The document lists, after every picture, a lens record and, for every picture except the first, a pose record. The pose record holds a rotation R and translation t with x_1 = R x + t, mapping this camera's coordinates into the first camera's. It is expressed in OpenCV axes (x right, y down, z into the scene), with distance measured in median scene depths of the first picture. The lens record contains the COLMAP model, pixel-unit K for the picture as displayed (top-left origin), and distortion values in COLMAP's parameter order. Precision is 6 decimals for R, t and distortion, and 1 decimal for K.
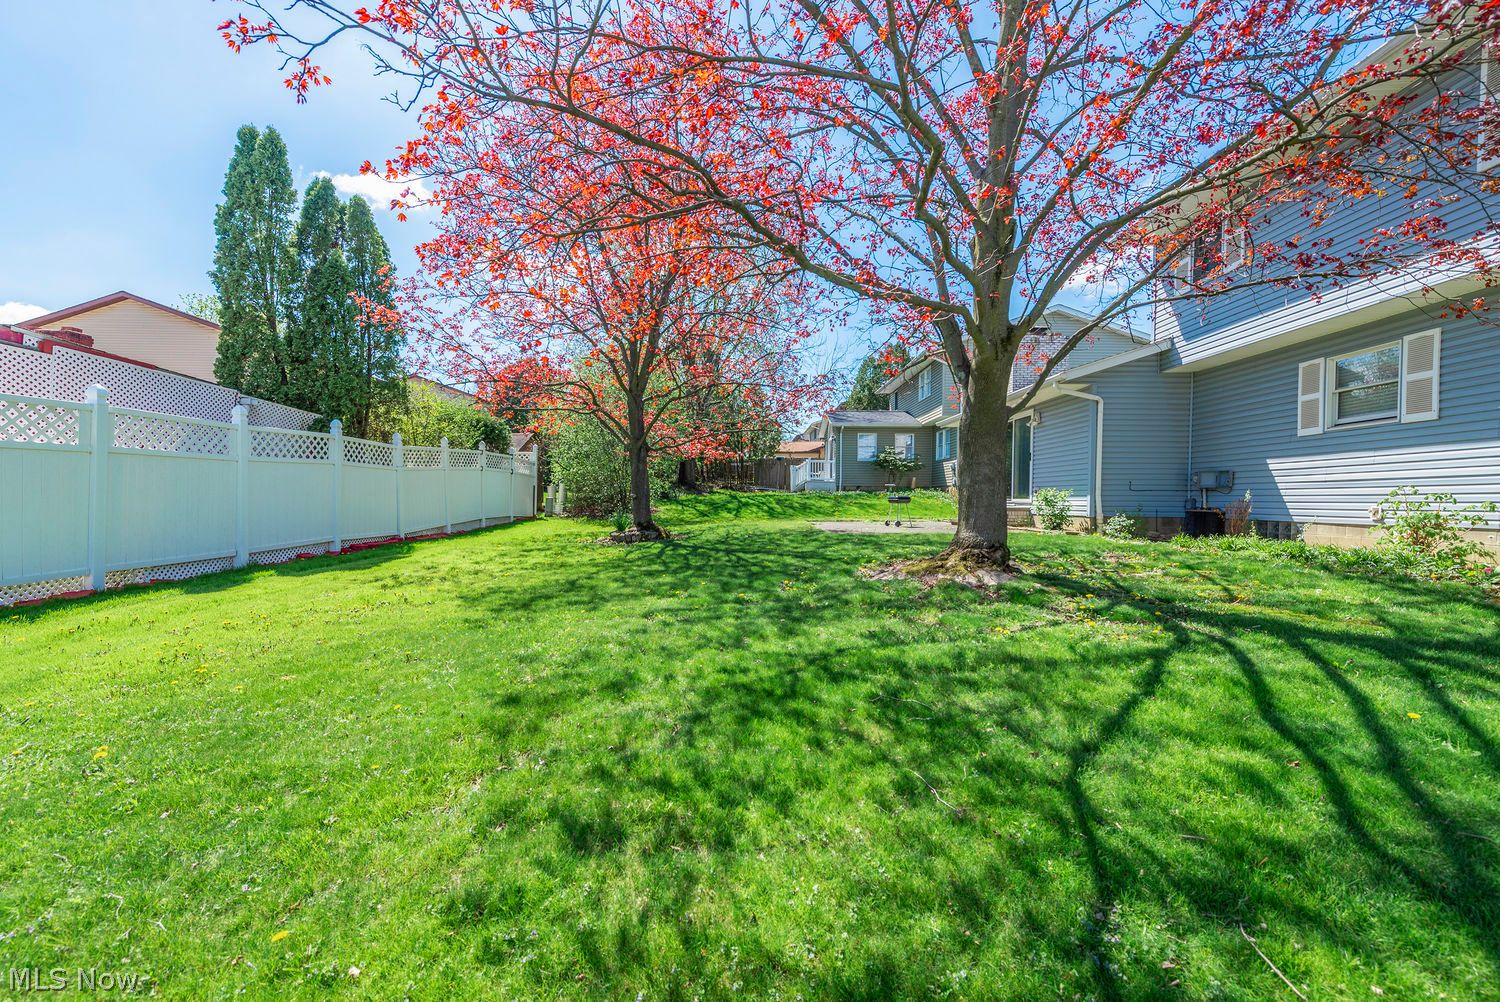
lens RADIAL K [[578.4, 0, 764.5], [0, 578.4, 505.8], [0, 0, 1]] dist [0.006449, -0.000592]
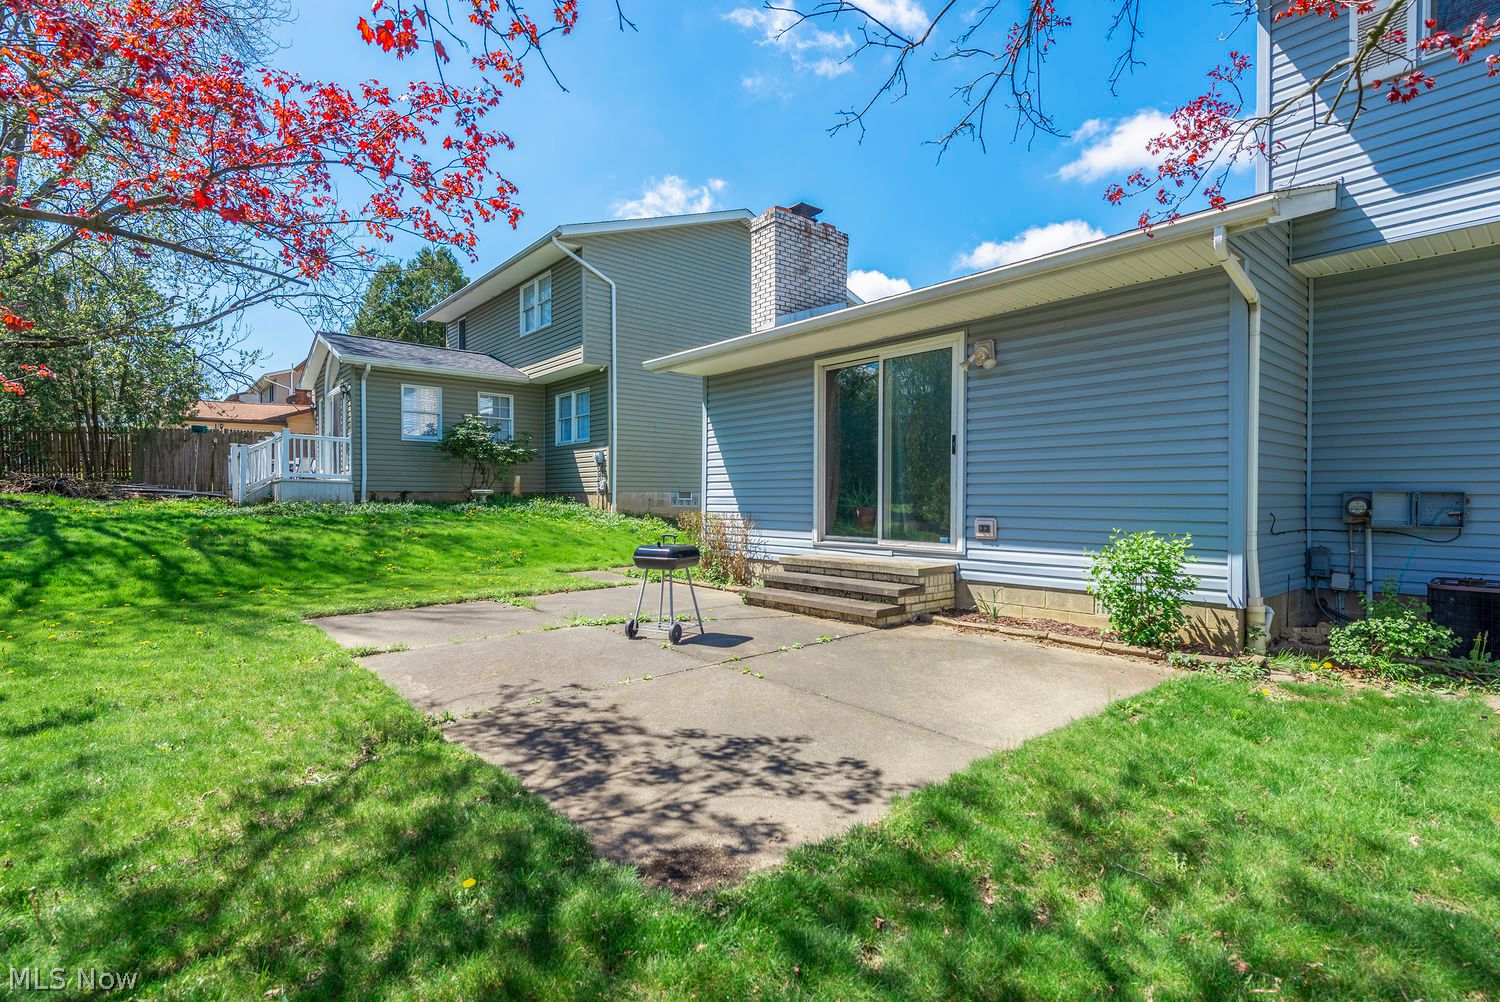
lens RADIAL K [[722.3, 0, 751.6], [0, 722.3, 502.9], [0, 0, 1]] dist [0.012976, -0.001053]
pose [[0.778568, -0.010492, 0.627472, 0.015574], [0.011622, 0.999930, 0.002299, -0.055005], [-0.627452, 0.005503, 0.778635, 0.823231]]
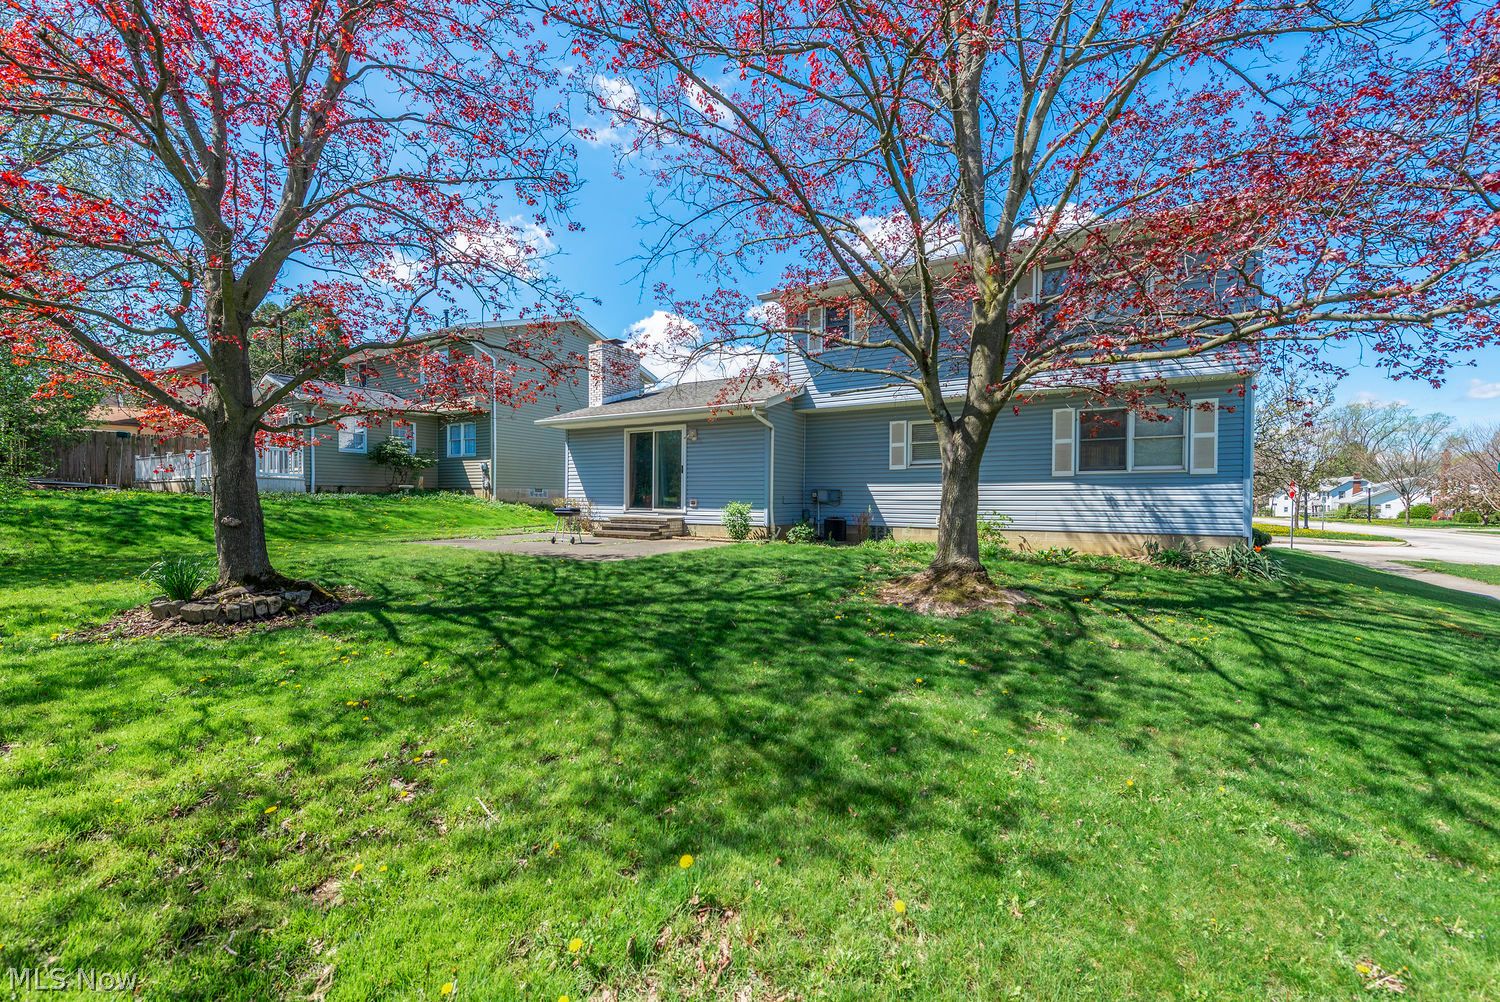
lens RADIAL K [[578.4, 0, 752.1], [0, 578.4, 507.3], [0, 0, 1]] dist [0.006449, -0.000592]
pose [[0.543085, -0.017605, 0.839493, -0.430117], [0.005793, 0.999835, 0.017220, -0.040463], [-0.839658, -0.004489, 0.543097, 0.387575]]
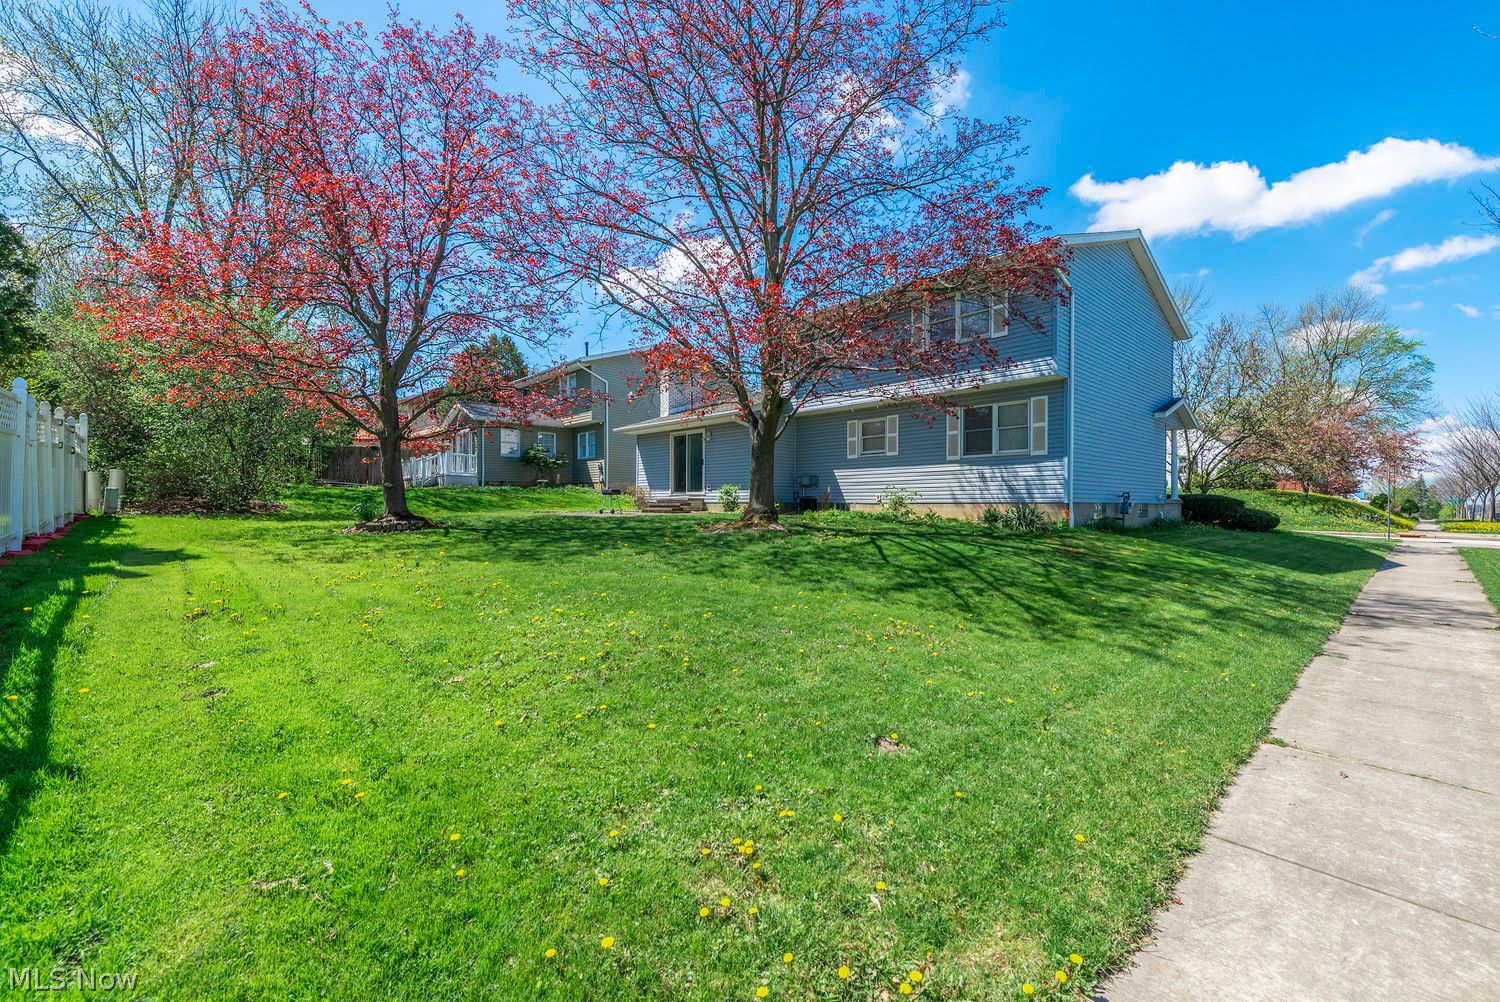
lens RADIAL K [[578.4, 0, 789.8], [0, 578.4, 506.7], [0, 0, 1]] dist [0.006449, -0.000592]
pose [[0.715461, -0.015877, 0.698472, -0.463898], [0.011427, 0.999874, 0.011024, 0.014091], [-0.698559, 0.000094, 0.715553, -0.203548]]
